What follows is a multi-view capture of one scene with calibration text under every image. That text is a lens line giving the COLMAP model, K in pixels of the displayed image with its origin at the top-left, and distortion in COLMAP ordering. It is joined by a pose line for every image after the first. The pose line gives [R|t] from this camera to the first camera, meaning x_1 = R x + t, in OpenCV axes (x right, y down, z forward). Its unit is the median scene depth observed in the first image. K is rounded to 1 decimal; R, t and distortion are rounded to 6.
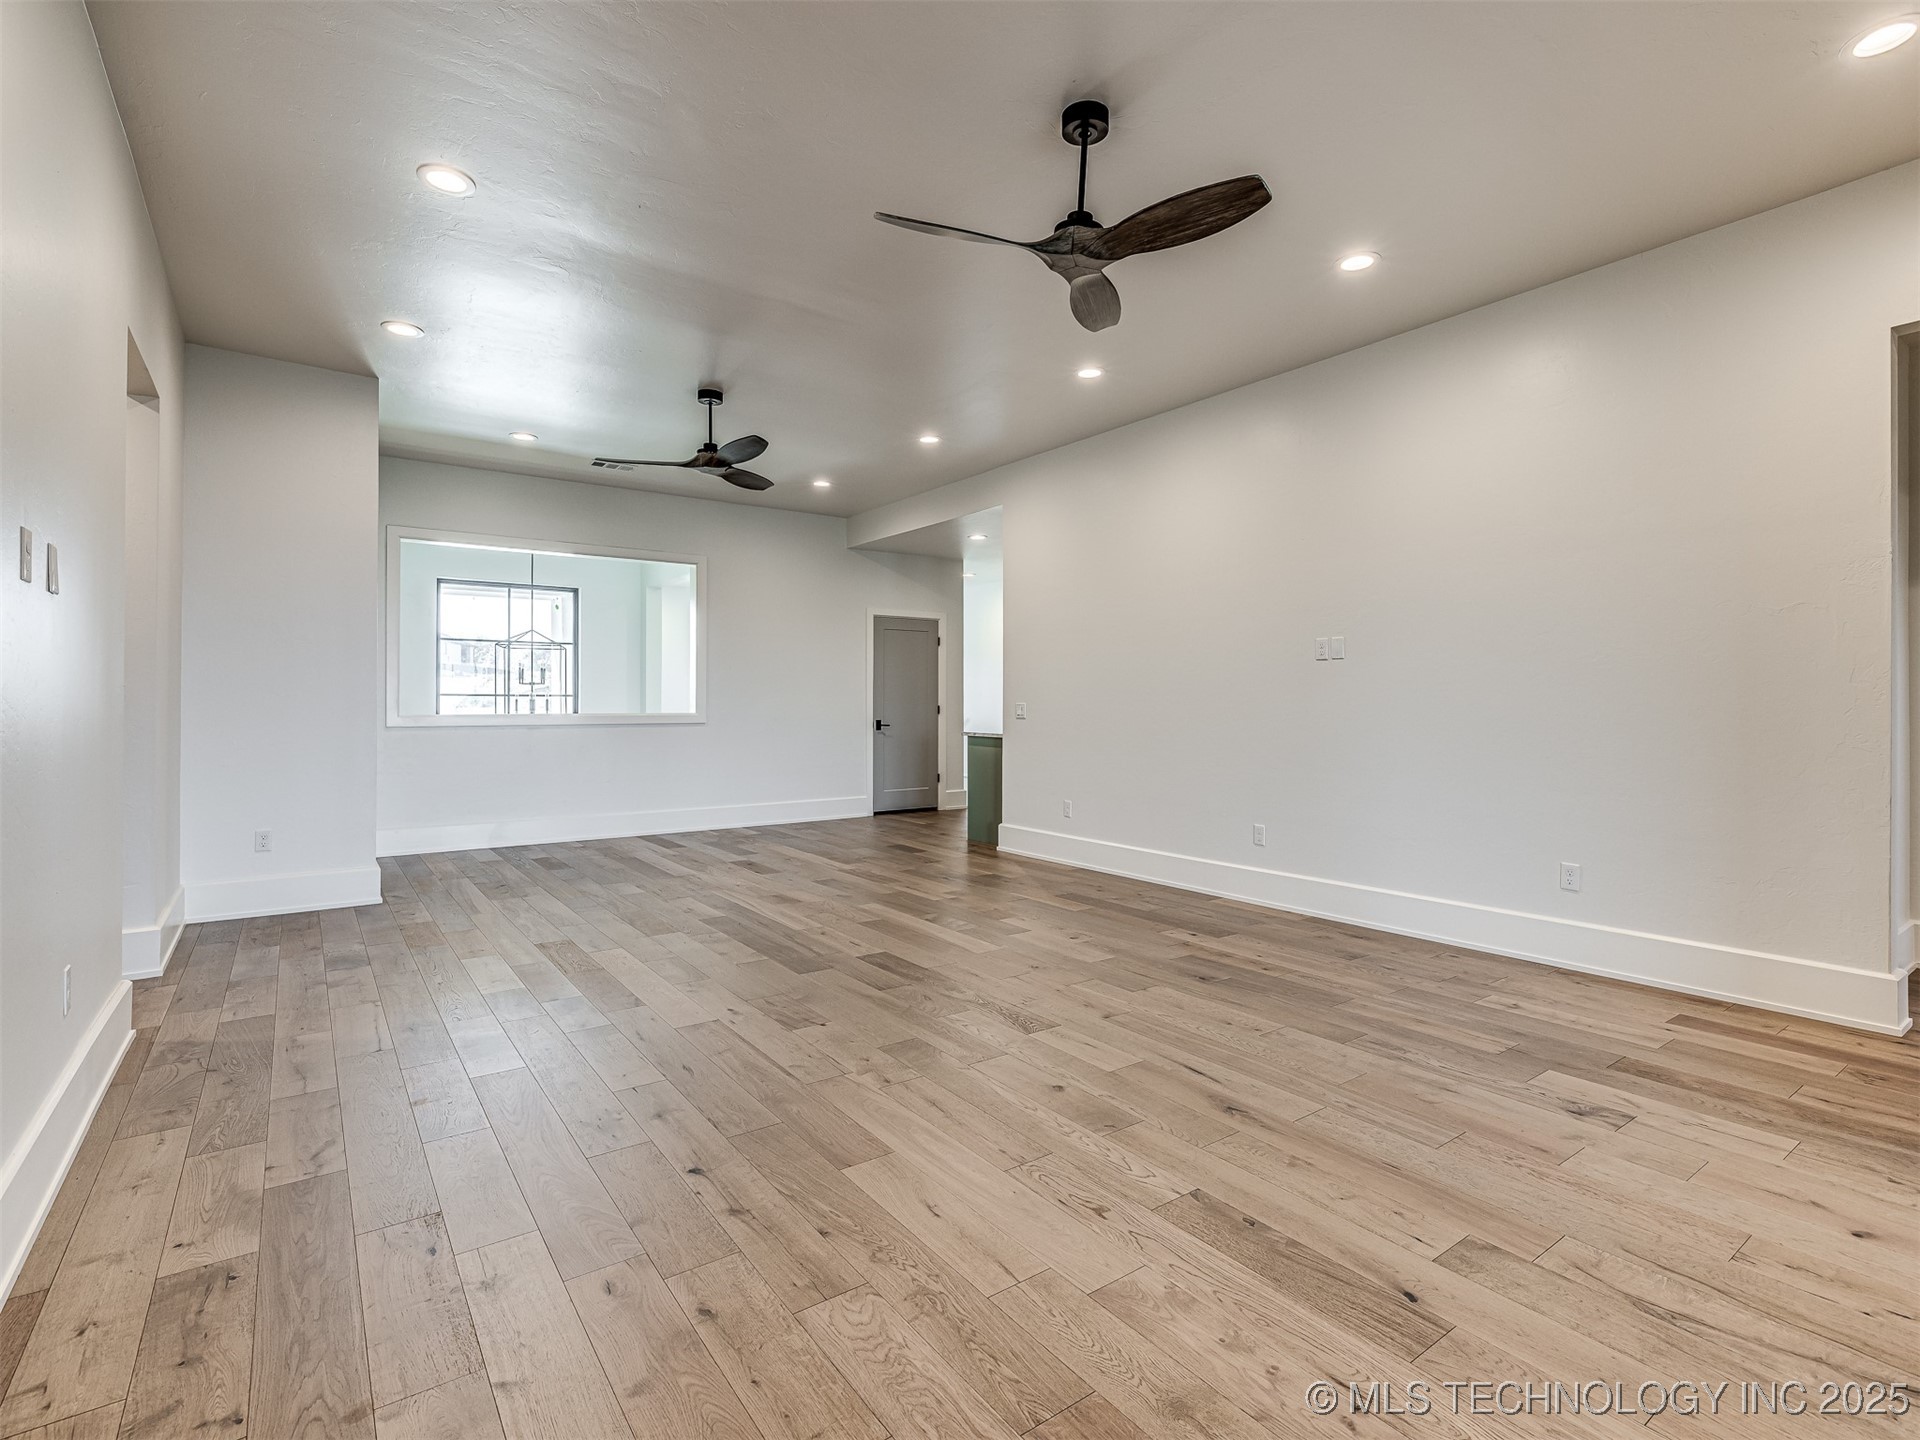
lens RADIAL K [[922.6, 0, 956.5], [0, 922.6, 719.3], [0, 0, 1]] dist [-0.000986, 0.001131]
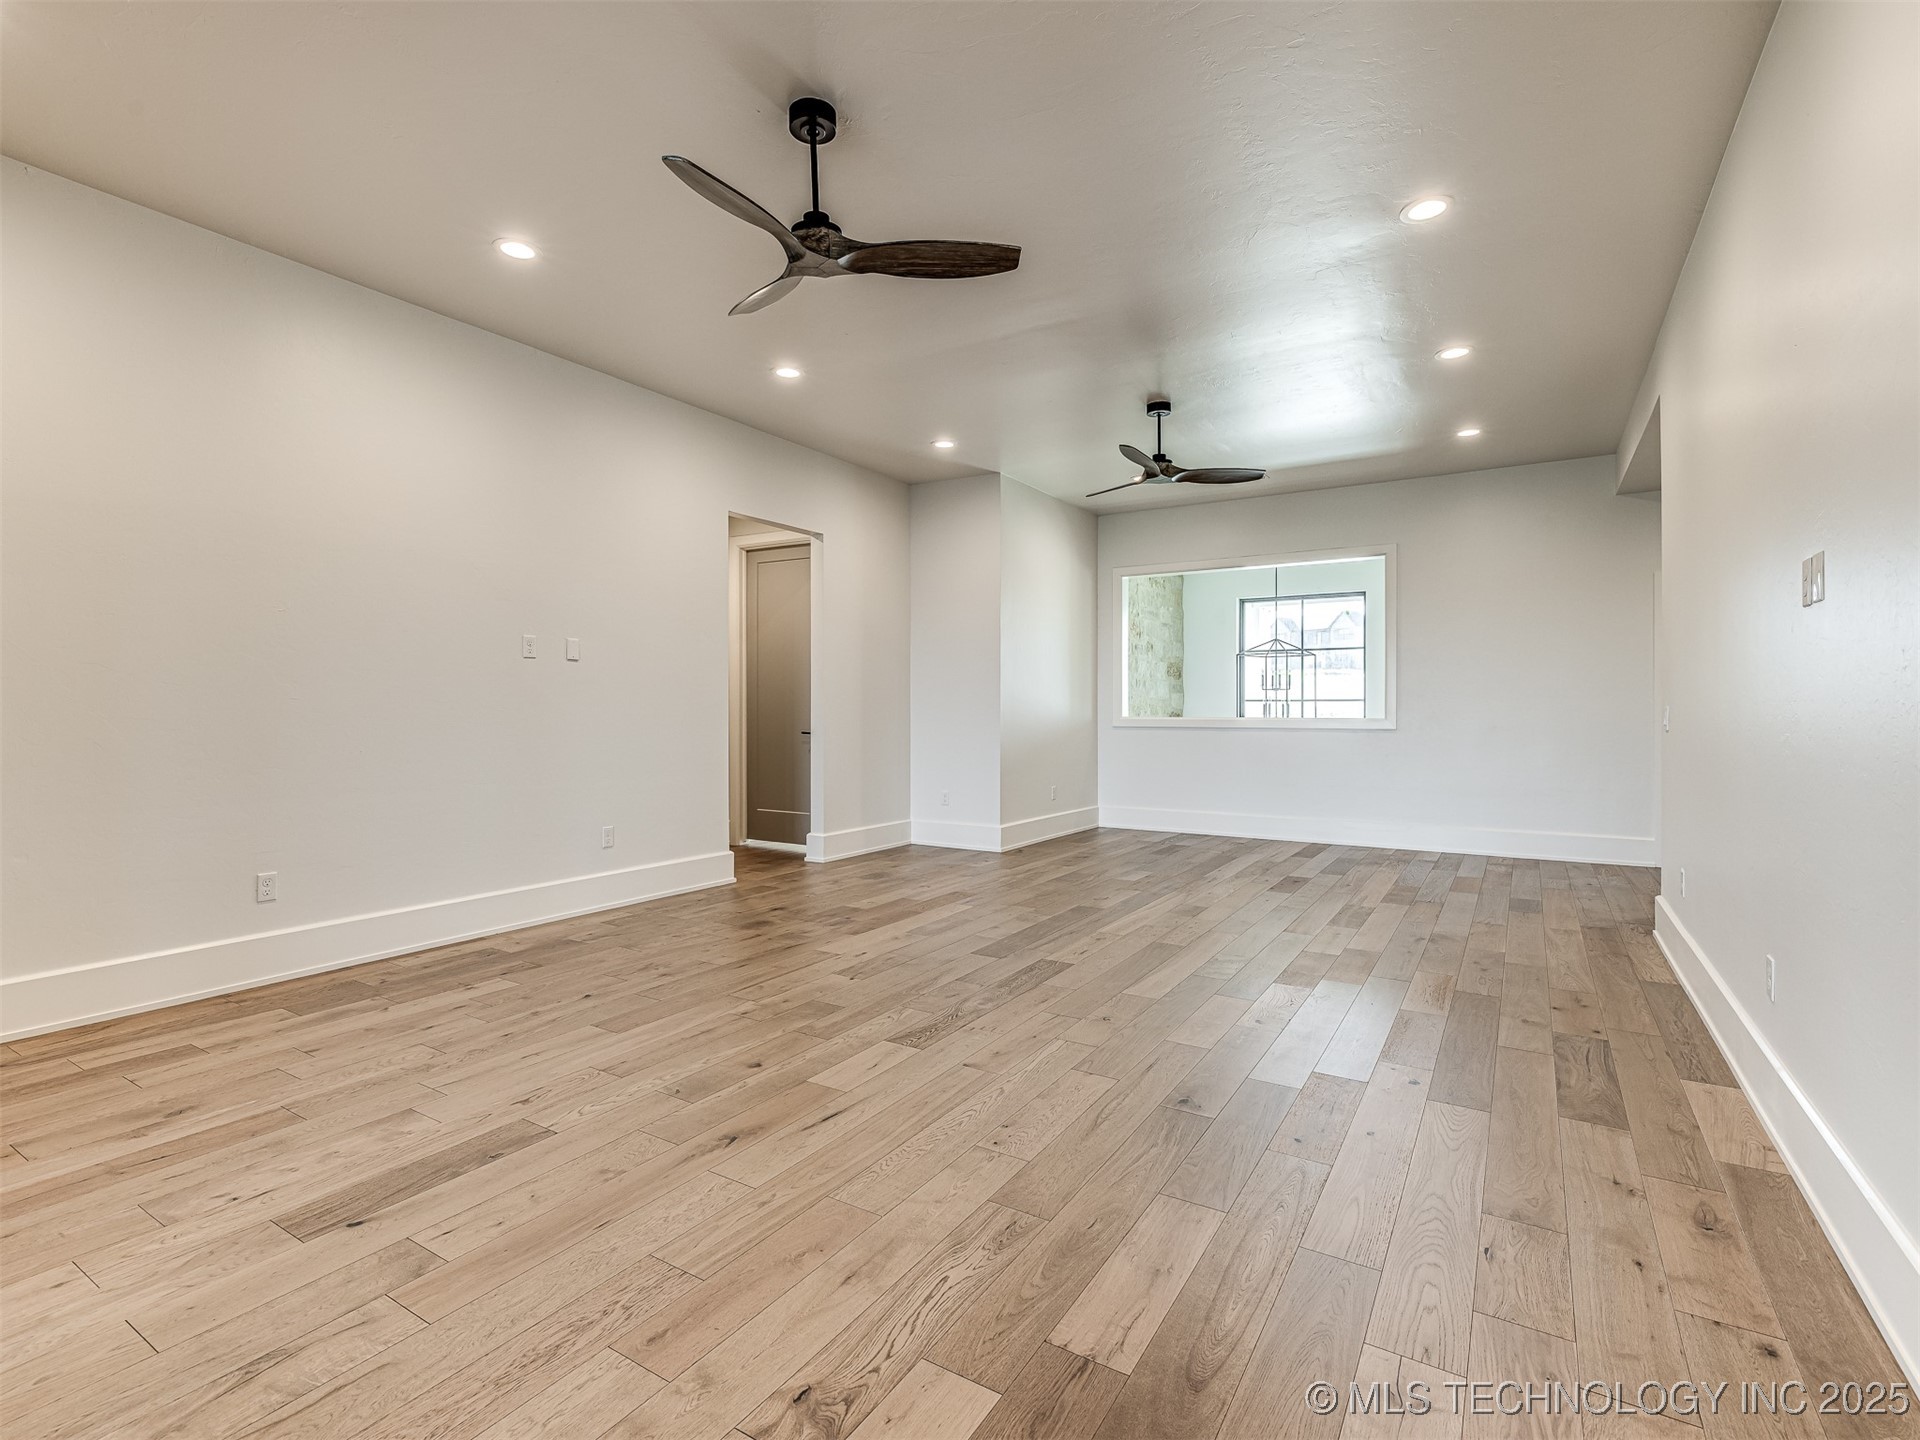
lens RADIAL K [[922.6, 0, 956.5], [0, 922.6, 719.3], [0, 0, 1]] dist [-0.000986, 0.001131]
pose [[0.367531, 0.007638, -0.929980, 1.134525], [-0.016201, 0.999867, 0.001809, -0.001675], [0.929870, 0.014402, 0.367606, 0.792781]]
